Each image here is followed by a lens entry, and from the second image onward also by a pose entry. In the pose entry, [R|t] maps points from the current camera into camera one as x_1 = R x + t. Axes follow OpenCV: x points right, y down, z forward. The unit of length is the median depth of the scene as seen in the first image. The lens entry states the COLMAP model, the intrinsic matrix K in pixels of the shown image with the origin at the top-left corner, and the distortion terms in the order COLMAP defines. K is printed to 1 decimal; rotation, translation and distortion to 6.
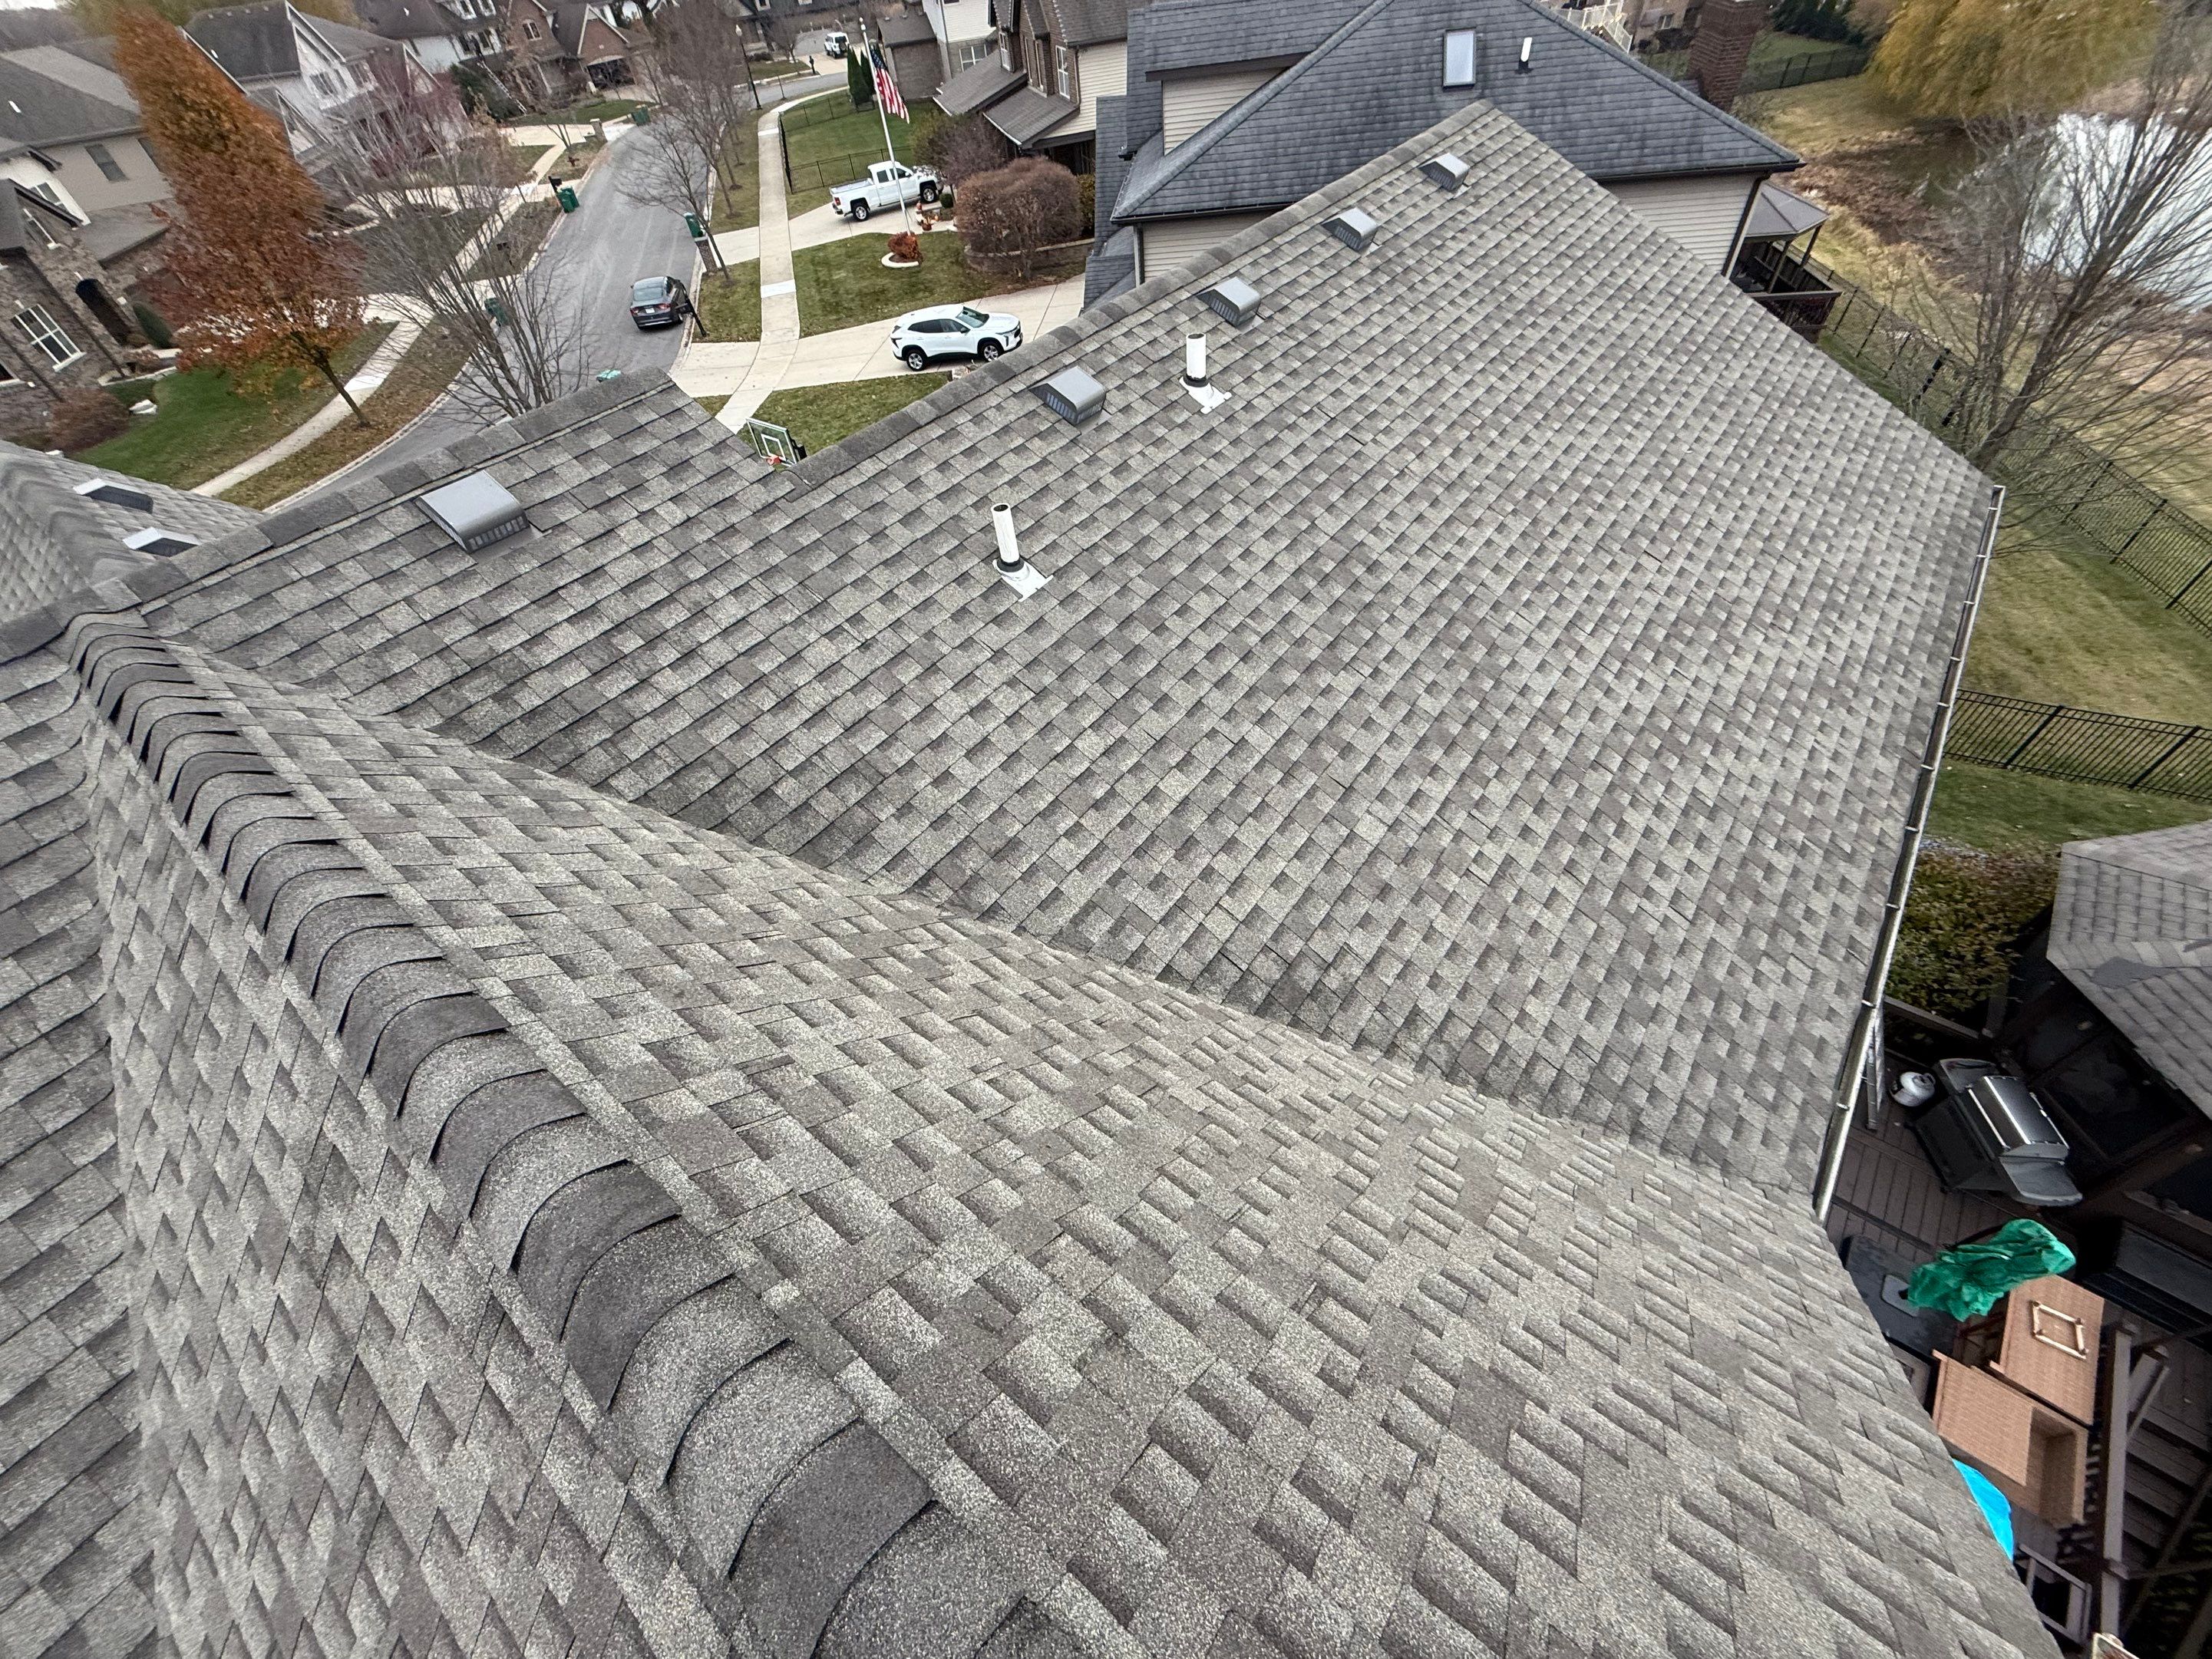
lens RADIAL K [[875.2, 0, 1097.8], [0, 875.2, 831.3], [0, 0, 1]] dist [-0.000193, -0.000597]
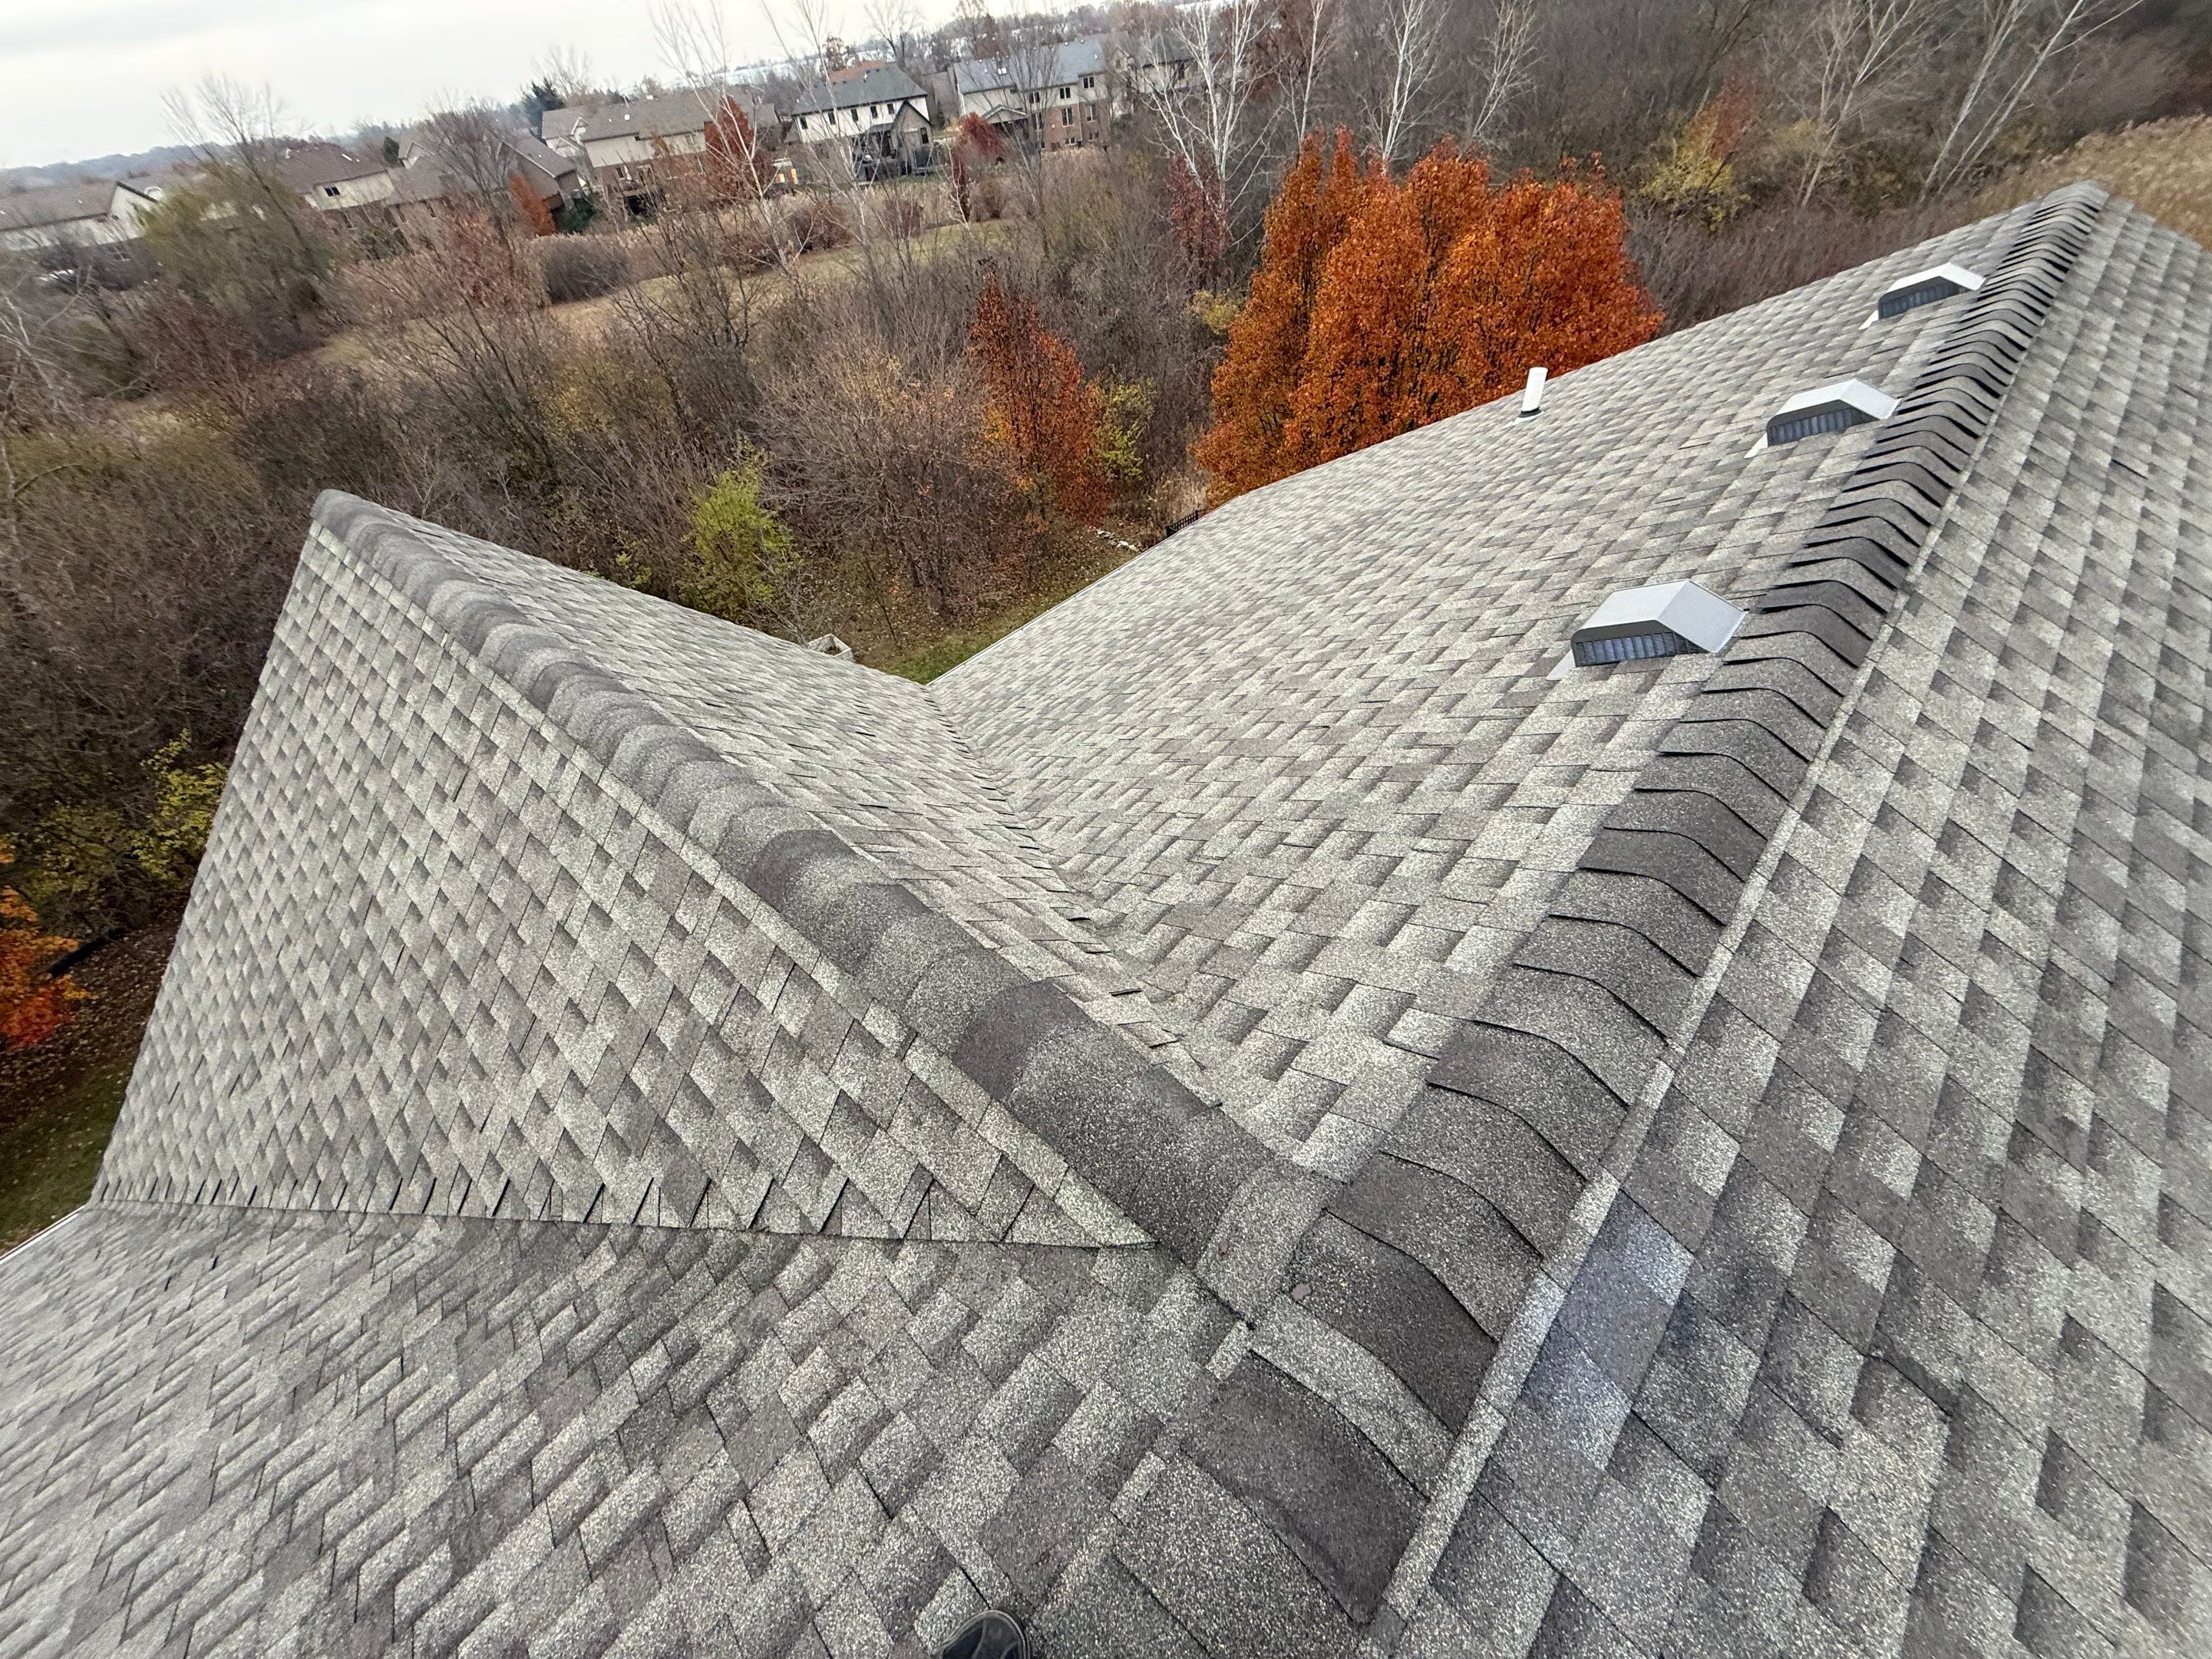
lens RADIAL K [[875.2, 0, 1098.0], [0, 875.2, 830.2], [0, 0, 1]] dist [-0.000193, -0.000597]
pose [[-0.976793, 0.094108, 0.192404, -0.955518], [0.192376, -0.009458, 0.981276, -0.557966], [0.094165, 0.995517, -0.008866, 0.651497]]
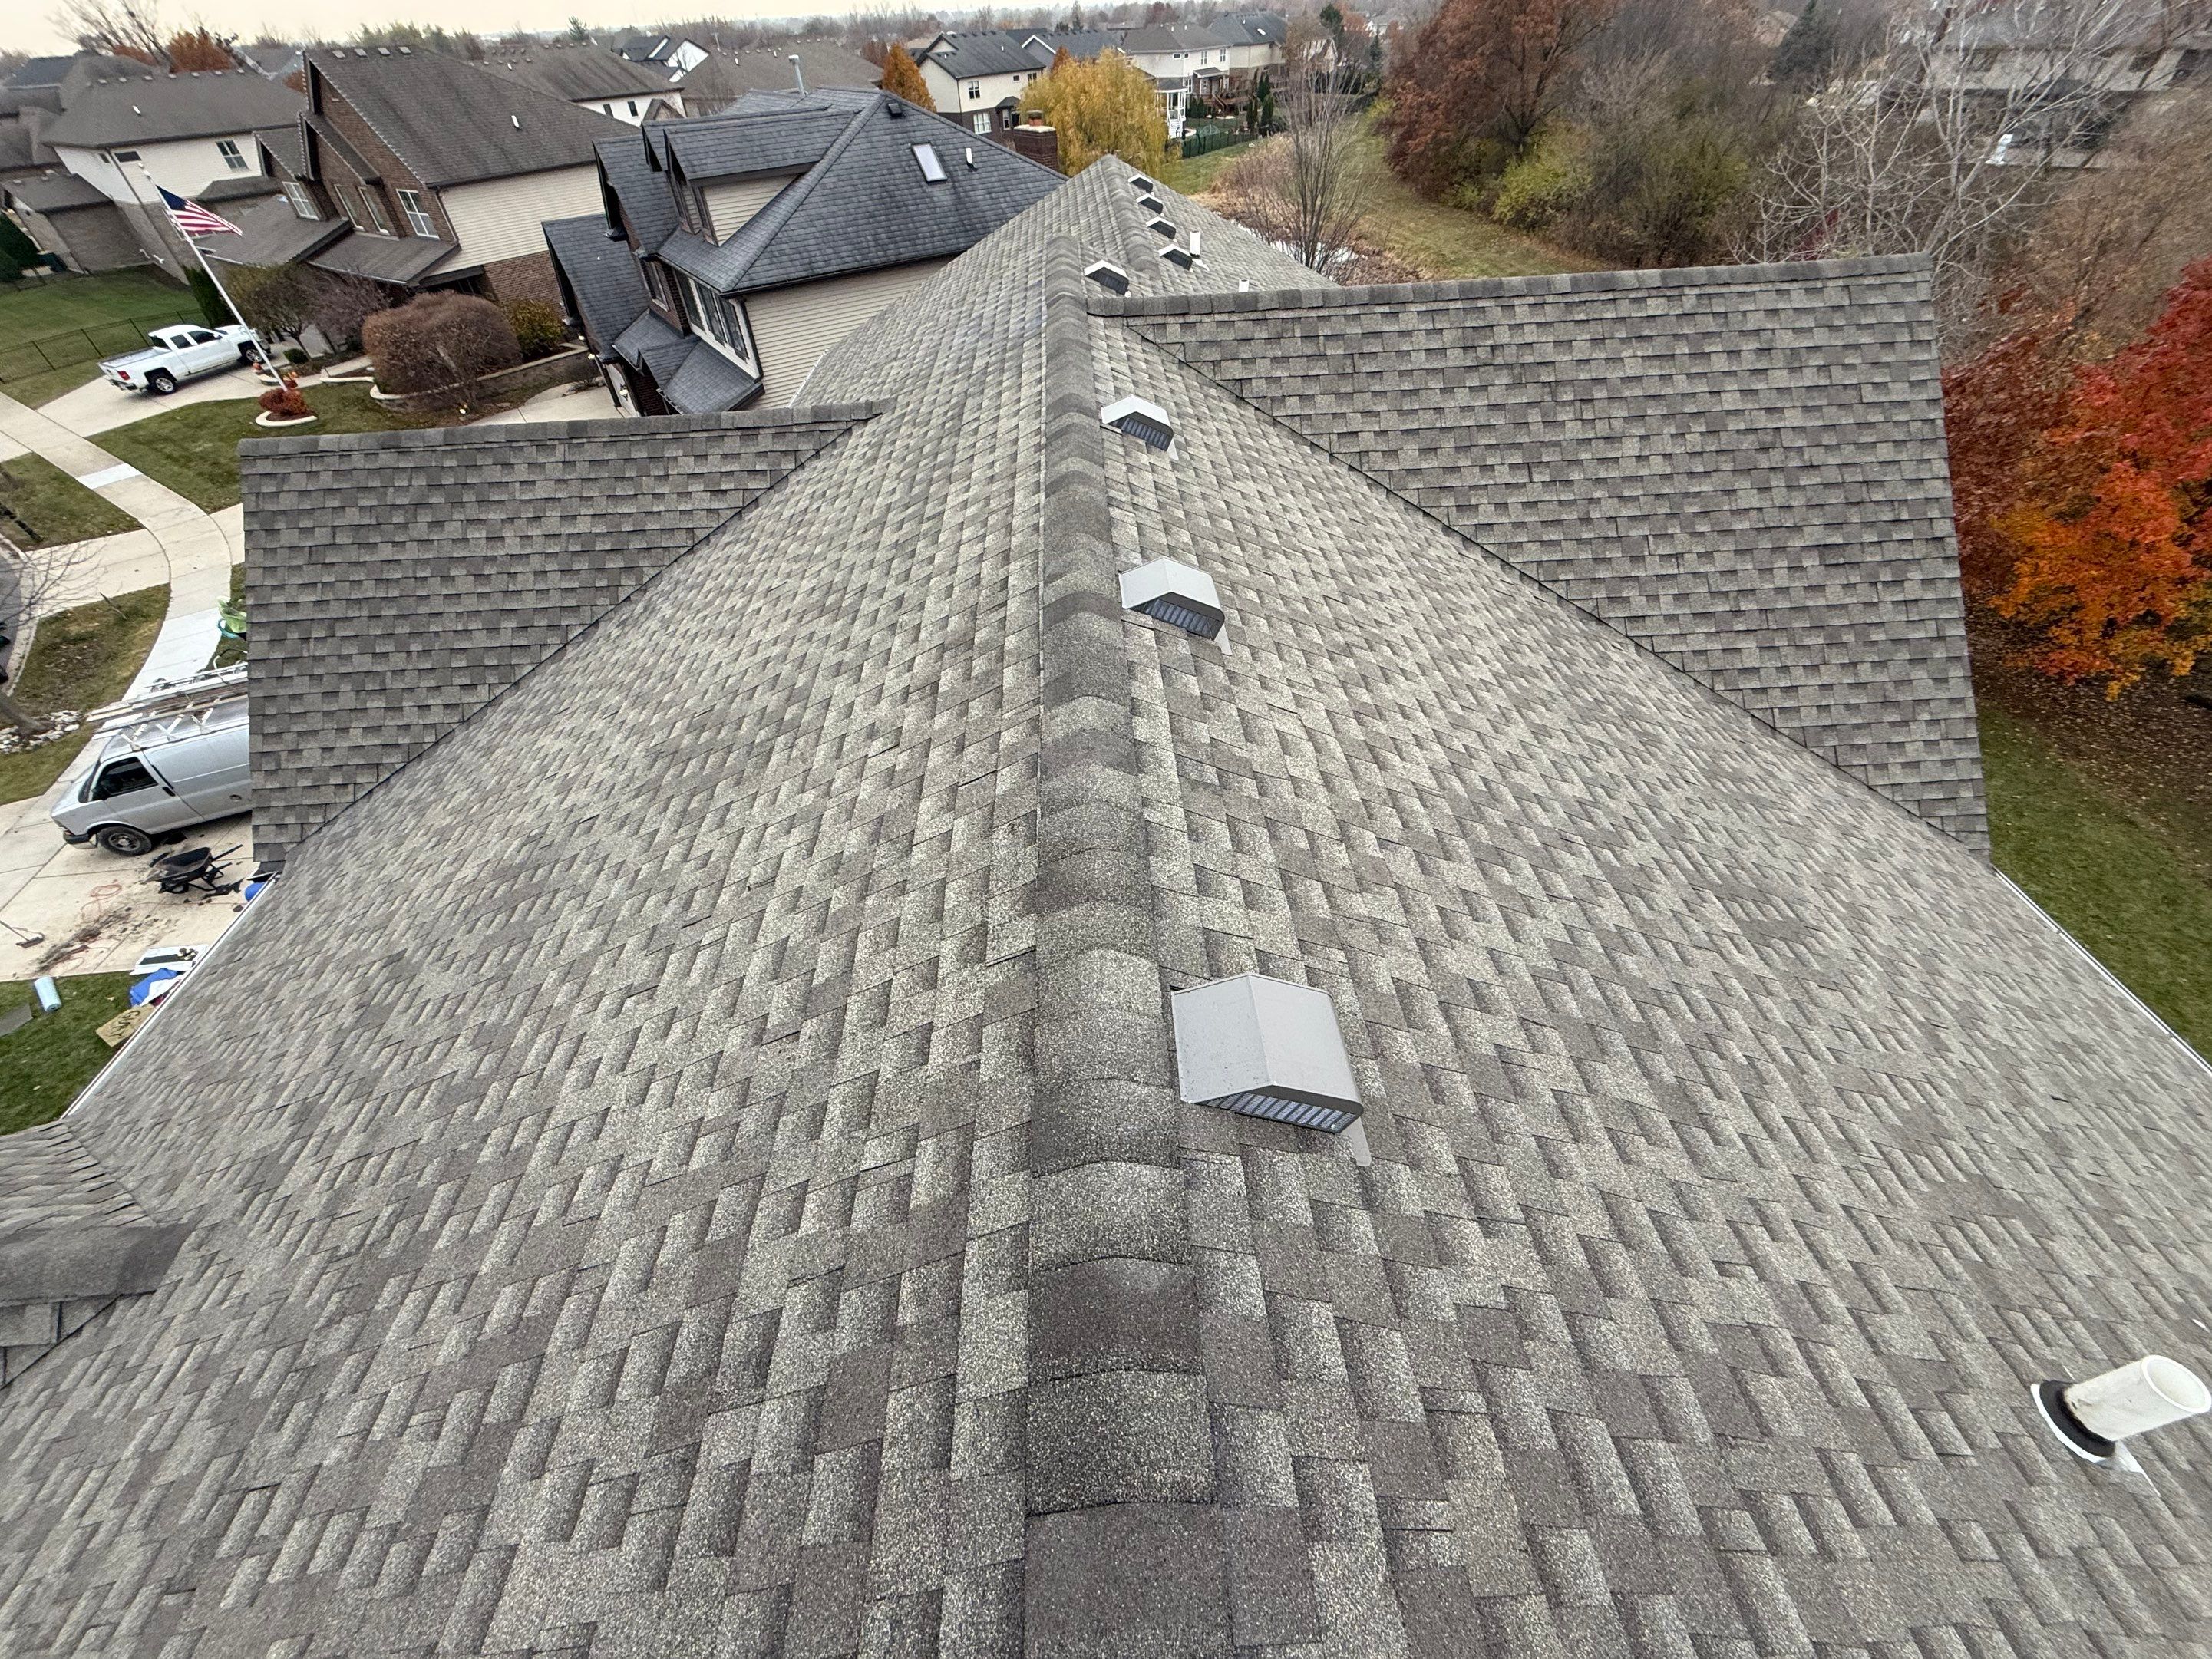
lens RADIAL K [[875.2, 0, 1097.6], [0, 875.2, 830.6], [0, 0, 1]] dist [-0.000193, -0.000597]
pose [[0.762856, -0.398528, 0.509142, -2.163785], [0.452789, 0.891408, 0.019323, 0.658241], [-0.461554, 0.215793, 0.860466, -0.381983]]
